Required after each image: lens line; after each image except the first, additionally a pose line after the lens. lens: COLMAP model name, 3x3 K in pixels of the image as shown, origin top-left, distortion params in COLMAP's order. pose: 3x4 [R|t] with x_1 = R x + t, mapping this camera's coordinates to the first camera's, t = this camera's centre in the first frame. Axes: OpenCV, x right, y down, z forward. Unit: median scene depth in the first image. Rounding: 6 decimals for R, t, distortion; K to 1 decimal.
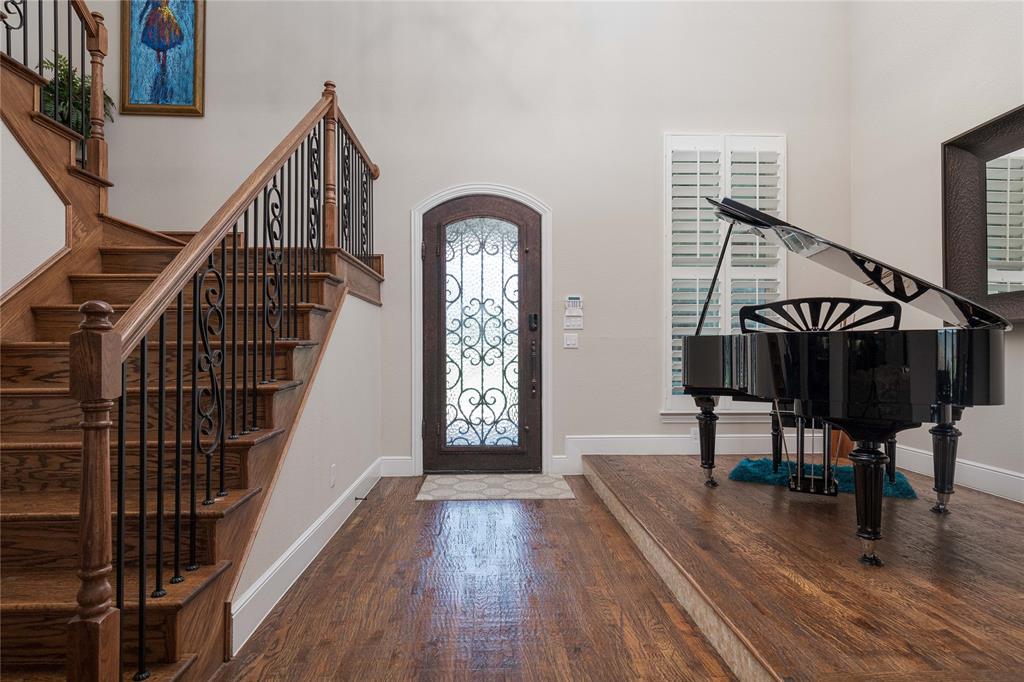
lens RADIAL K [[556.3, 0, 512.5], [0, 556.3, 344.3], [0, 0, 1]] dist [-0.039139, -0.001199]
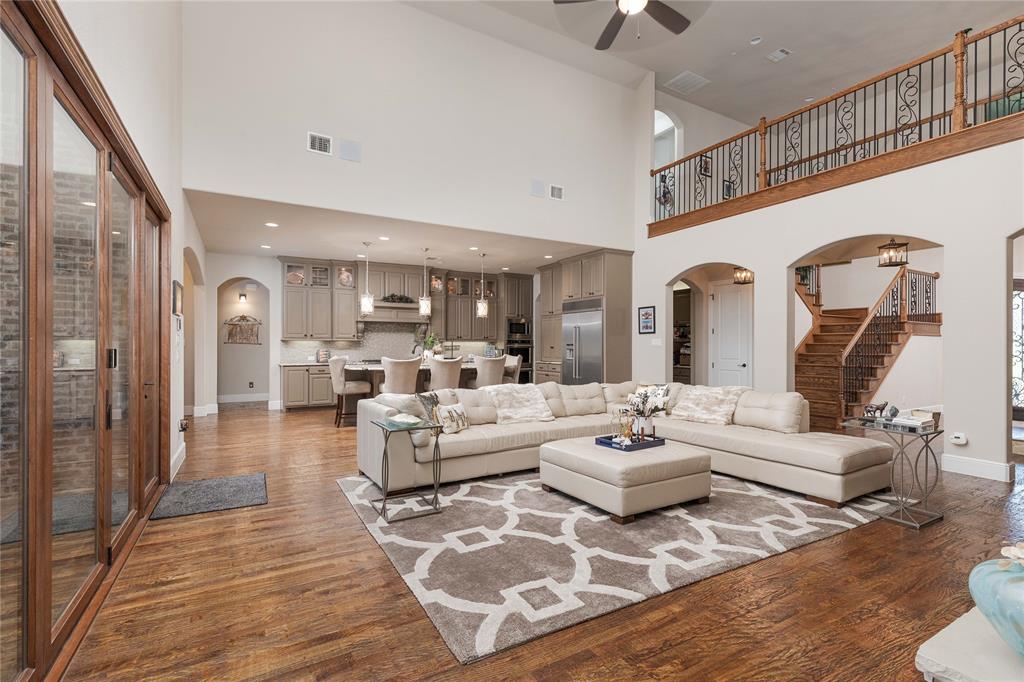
lens RADIAL K [[470.6, 0, 512.5], [0, 470.6, 344.9], [0, 0, 1]] dist [0.010518, -0.000414]
pose [[0.449769, 0.000119, -0.893145, 1.091905], [0.007401, 0.999965, 0.003860, -0.083534], [0.893114, -0.008346, 0.449753, -2.198950]]
